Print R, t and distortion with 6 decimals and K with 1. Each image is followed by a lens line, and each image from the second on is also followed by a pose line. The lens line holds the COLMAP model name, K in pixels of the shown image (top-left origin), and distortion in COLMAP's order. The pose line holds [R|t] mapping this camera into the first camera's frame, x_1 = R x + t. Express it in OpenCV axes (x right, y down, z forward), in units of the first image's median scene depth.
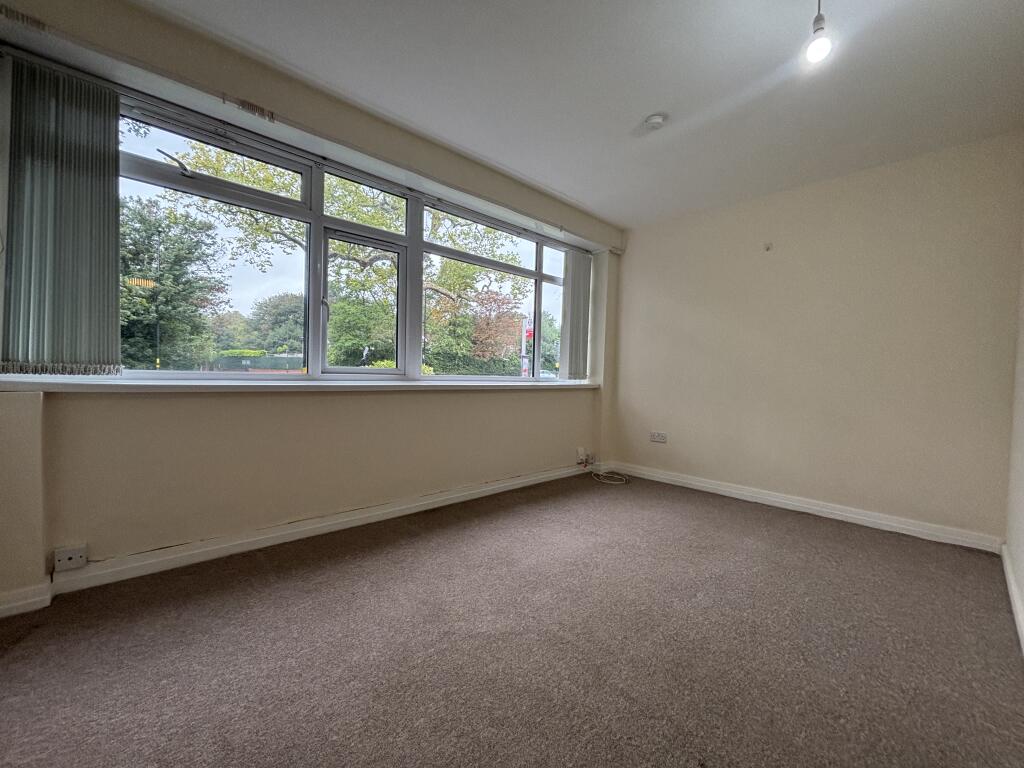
lens RADIAL K [[421.9, 0, 515.4], [0, 421.9, 383.1], [0, 0, 1]] dist [0.014152, -0.008874]
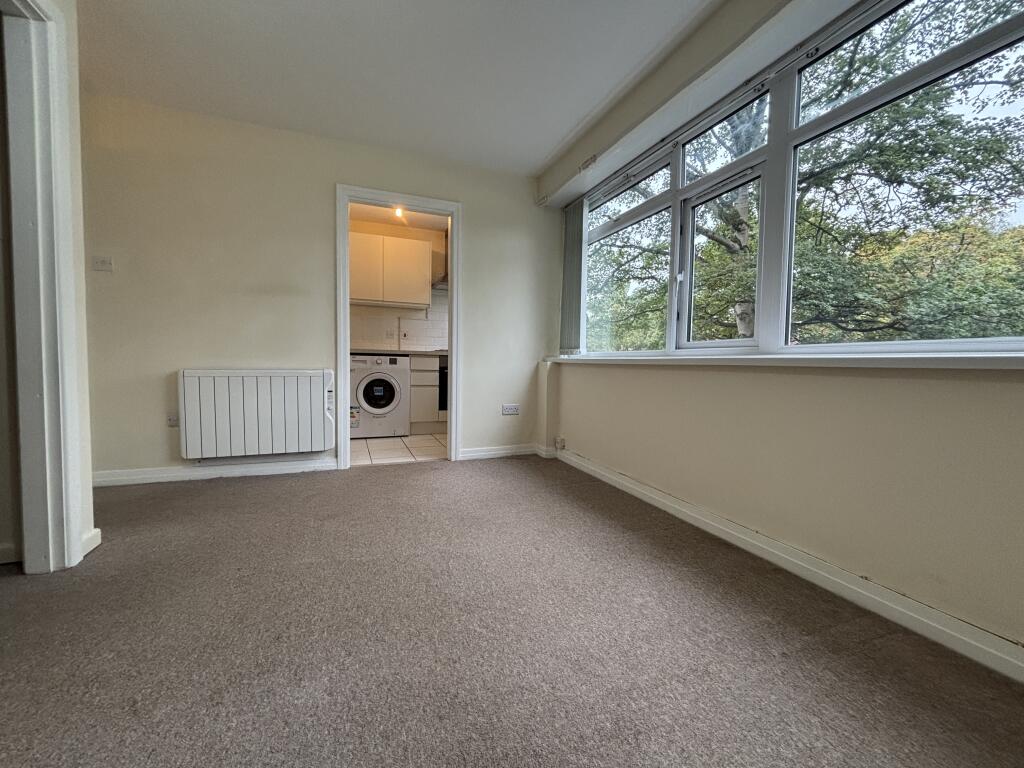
lens RADIAL K [[421.9, 0, 515.4], [0, 421.9, 383.1], [0, 0, 1]] dist [0.014152, -0.008874]
pose [[-0.381777, 0.008836, -0.924212, 0.667719], [-0.045800, 0.998545, 0.028465, 0.051017], [0.923119, 0.053196, -0.380817, 1.122627]]
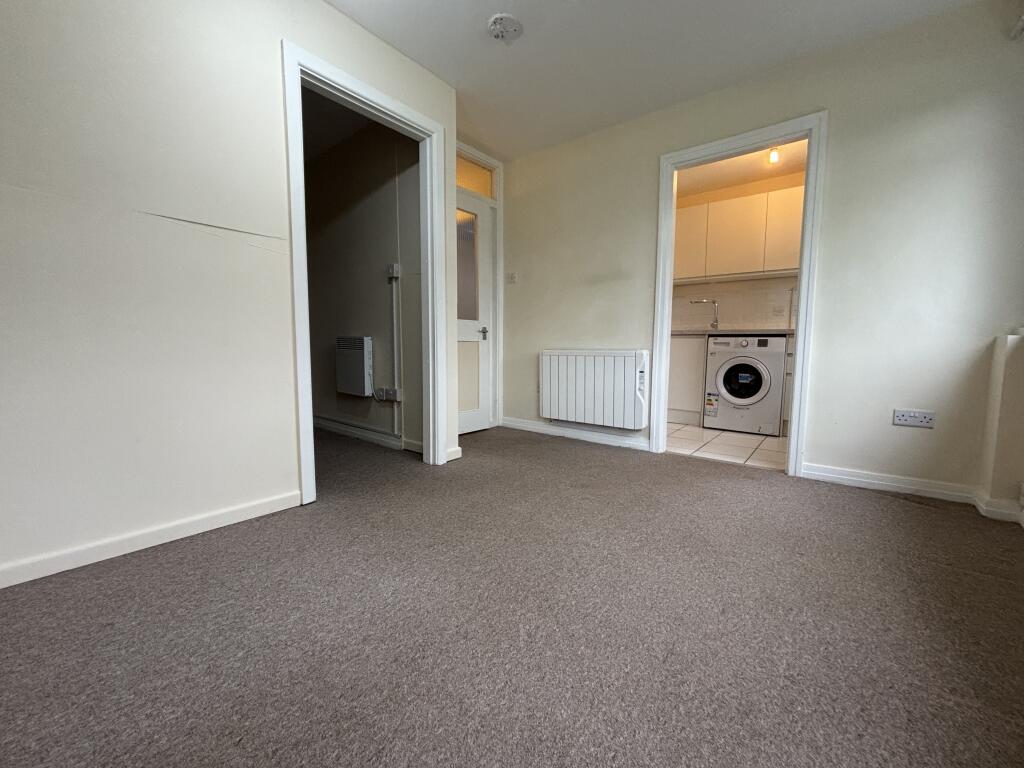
lens RADIAL K [[421.9, 0, 515.4], [0, 421.9, 383.1], [0, 0, 1]] dist [0.014152, -0.008874]
pose [[-0.992887, -0.030047, -0.115206, 0.250028], [-0.041891, 0.993922, 0.101806, 0.057462], [0.111447, 0.105908, -0.988111, 1.332729]]
